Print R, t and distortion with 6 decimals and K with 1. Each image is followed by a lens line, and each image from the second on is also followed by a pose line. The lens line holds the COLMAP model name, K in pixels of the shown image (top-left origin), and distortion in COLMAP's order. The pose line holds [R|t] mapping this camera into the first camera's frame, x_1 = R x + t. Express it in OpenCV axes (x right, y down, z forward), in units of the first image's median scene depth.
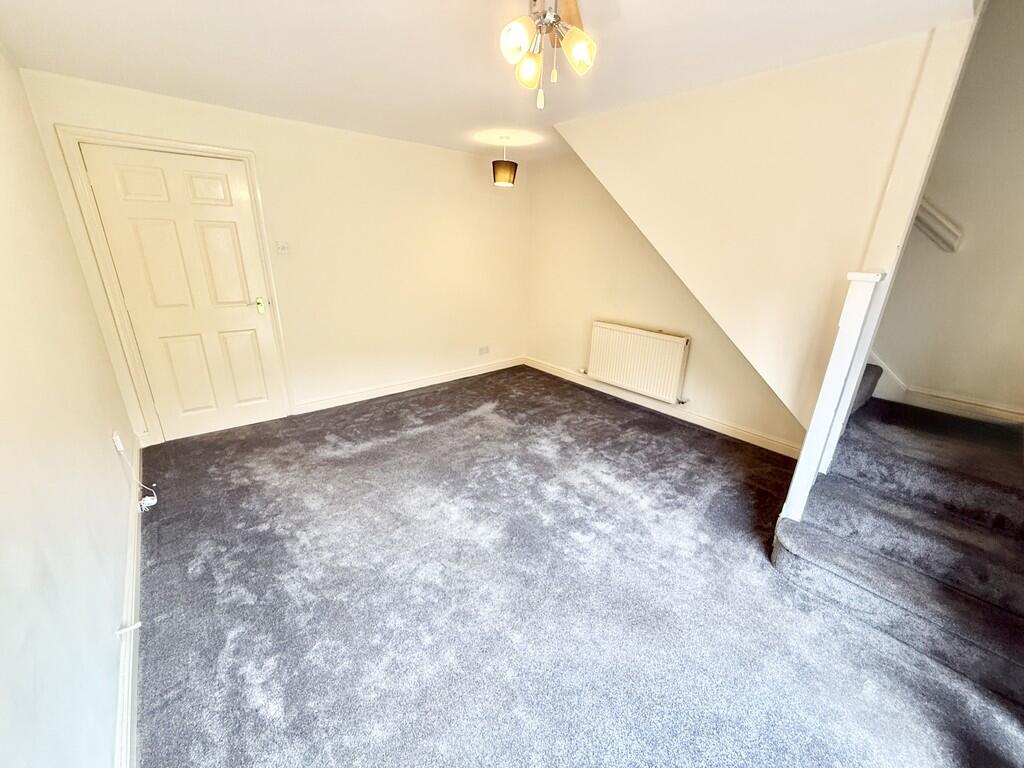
lens RADIAL K [[408.3, 0, 512.0], [0, 408.3, 384.0], [0, 0, 1]] dist [0.003523, 0.000065]
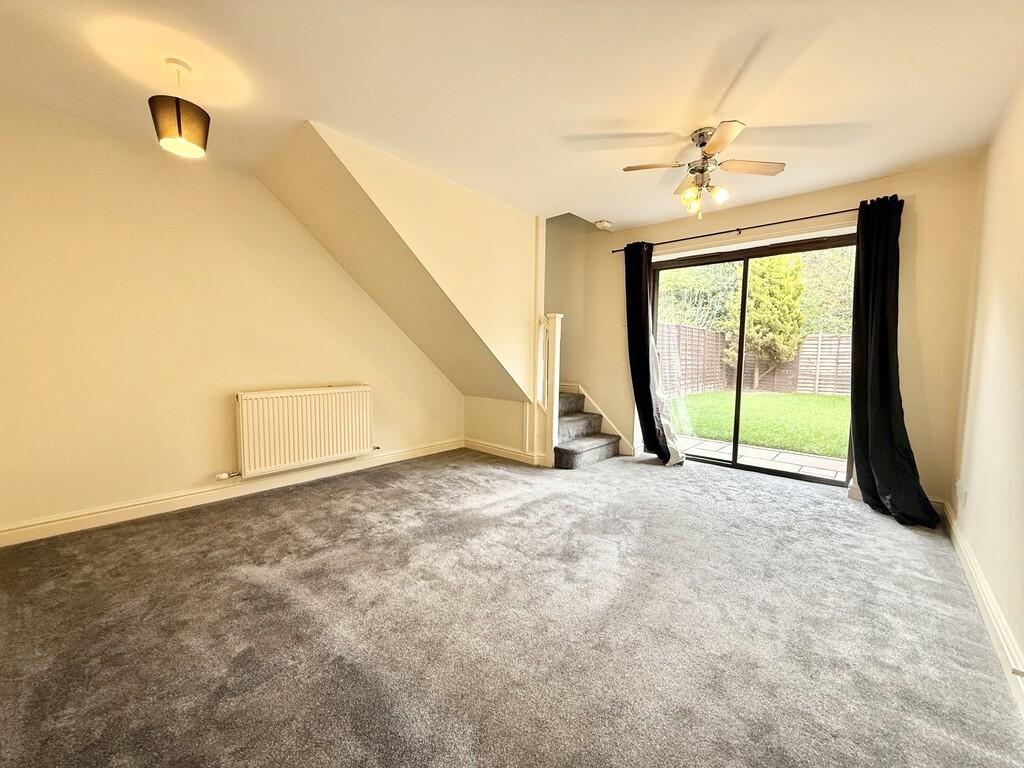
lens RADIAL K [[408.3, 0, 512.0], [0, 408.3, 384.0], [0, 0, 1]] dist [0.003523, 0.000065]
pose [[-0.118570, -0.108900, 0.986956, -0.630243], [0.315769, 0.938232, 0.141459, -0.147608], [-0.941398, 0.328423, -0.076859, 0.739108]]
